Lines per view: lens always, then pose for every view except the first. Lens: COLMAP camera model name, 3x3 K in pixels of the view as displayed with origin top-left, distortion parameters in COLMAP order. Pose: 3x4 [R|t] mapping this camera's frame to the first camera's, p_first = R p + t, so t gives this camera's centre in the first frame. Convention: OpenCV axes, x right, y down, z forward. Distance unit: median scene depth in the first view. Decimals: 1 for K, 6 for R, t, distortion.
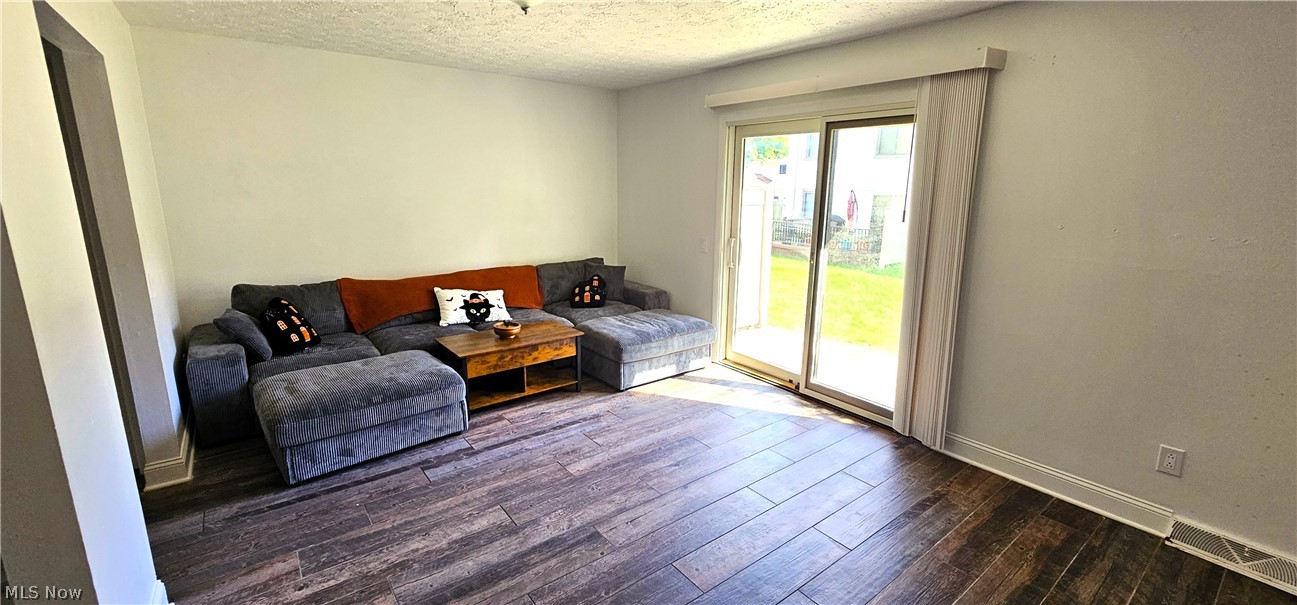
lens RADIAL K [[555.8, 0, 648.5], [0, 555.8, 302.5], [0, 0, 1]] dist [-0.002458, -0.000179]
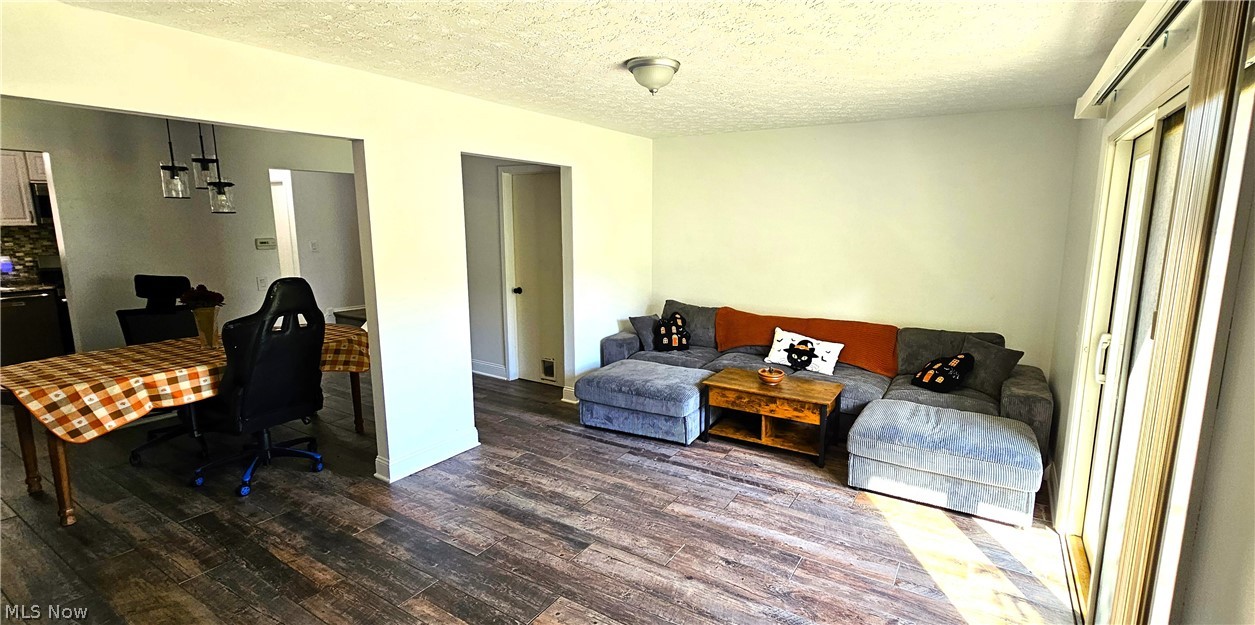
lens RADIAL K [[534.9, 0, 627.5], [0, 534.9, 312.5], [0, 0, 1]] dist [0.001085, 0.000069]
pose [[0.337089, 0.146057, -0.930074, 0.622616], [-0.200157, 0.976427, 0.080793, -0.103438], [0.919950, 0.158927, 0.358377, 0.443257]]
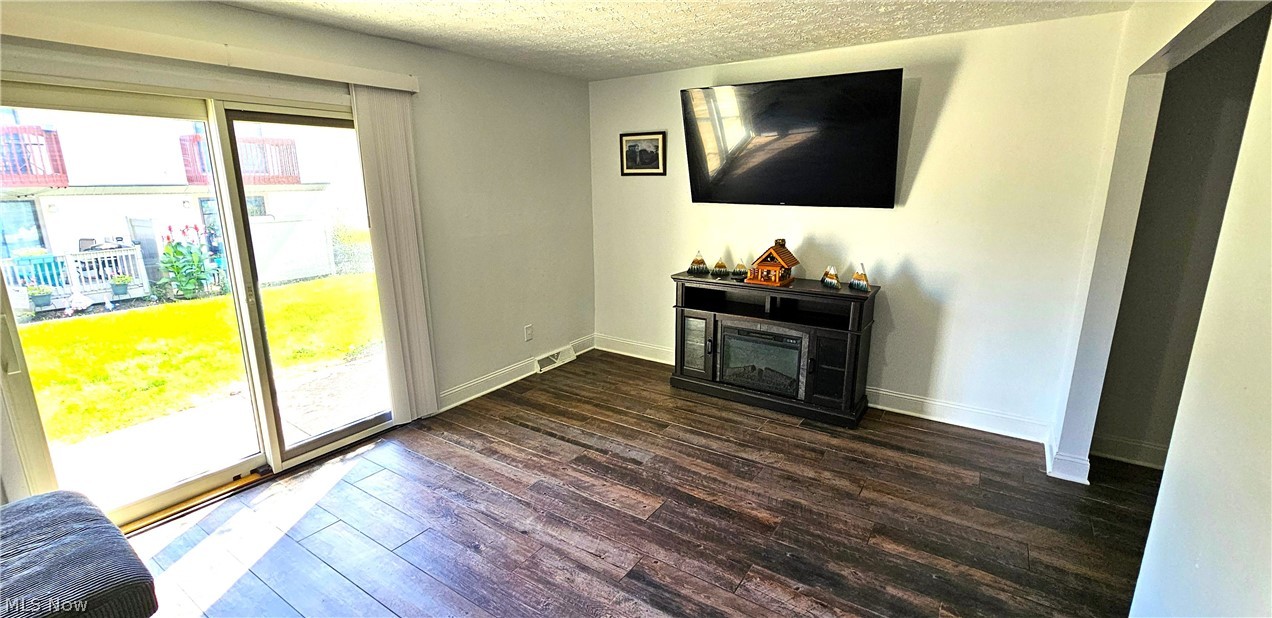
lens RADIAL K [[572.0, 0, 636.0], [0, 572.0, 309.0], [0, 0, 1]] dist [0.000560, 0.000045]
pose [[-0.357087, -0.222671, 0.907142, -0.623479], [0.196716, 0.931462, 0.306075, -0.208545], [-0.913122, 0.287744, -0.288810, 0.819094]]
